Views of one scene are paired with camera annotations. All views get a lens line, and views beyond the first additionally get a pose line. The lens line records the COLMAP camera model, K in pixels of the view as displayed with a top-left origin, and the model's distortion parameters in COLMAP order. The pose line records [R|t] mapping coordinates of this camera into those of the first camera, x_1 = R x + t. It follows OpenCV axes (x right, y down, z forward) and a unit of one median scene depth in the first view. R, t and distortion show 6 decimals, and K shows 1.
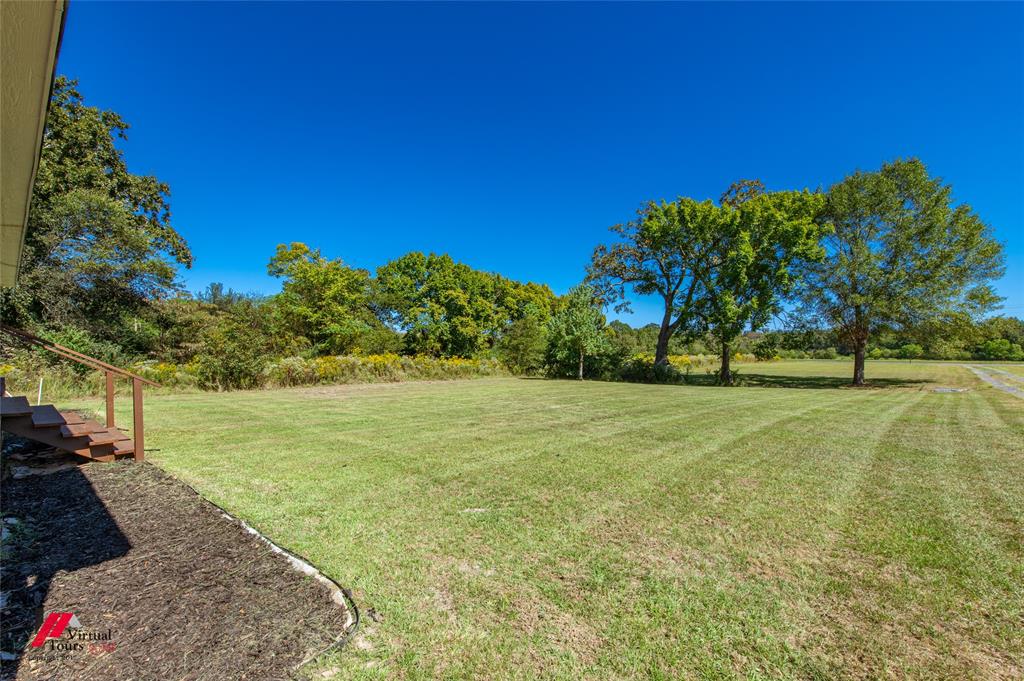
lens RADIAL K [[399.1, 0, 511.8], [0, 399.1, 342.8], [0, 0, 1]] dist [0.000515, -0.000252]
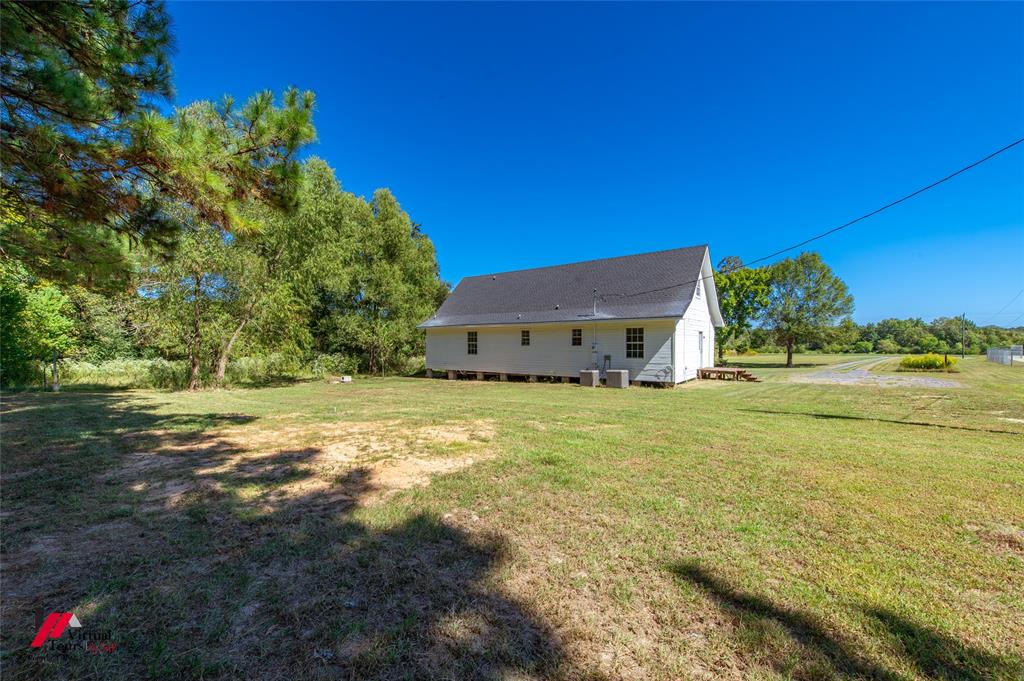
lens RADIAL K [[399.1, 0, 511.8], [0, 399.1, 342.8], [0, 0, 1]] dist [0.000515, -0.000252]
pose [[0.999581, -0.004303, 0.028624, -0.462405], [0.004005, 0.999937, 0.010440, -0.032318], [-0.028668, -0.010321, 0.999536, -0.781442]]
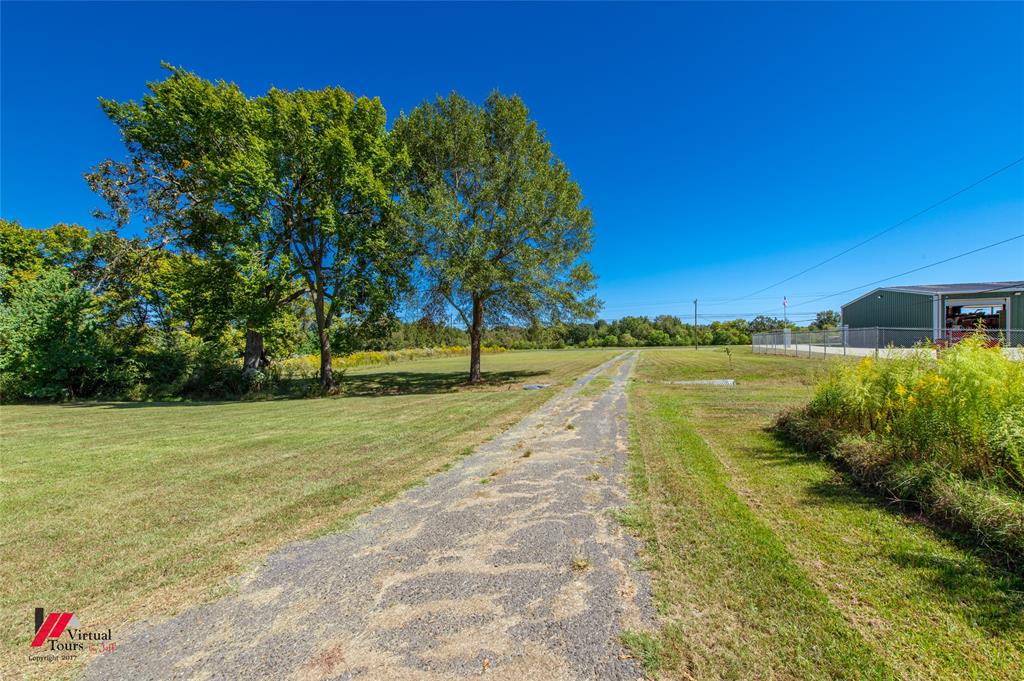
lens RADIAL K [[399.1, 0, 511.8], [0, 399.1, 342.8], [0, 0, 1]] dist [0.000515, -0.000252]
pose [[0.872515, -0.022322, 0.488077, 0.491945], [0.016935, 0.999737, 0.015448, 0.014523], [-0.488293, -0.005212, 0.872664, 0.249476]]
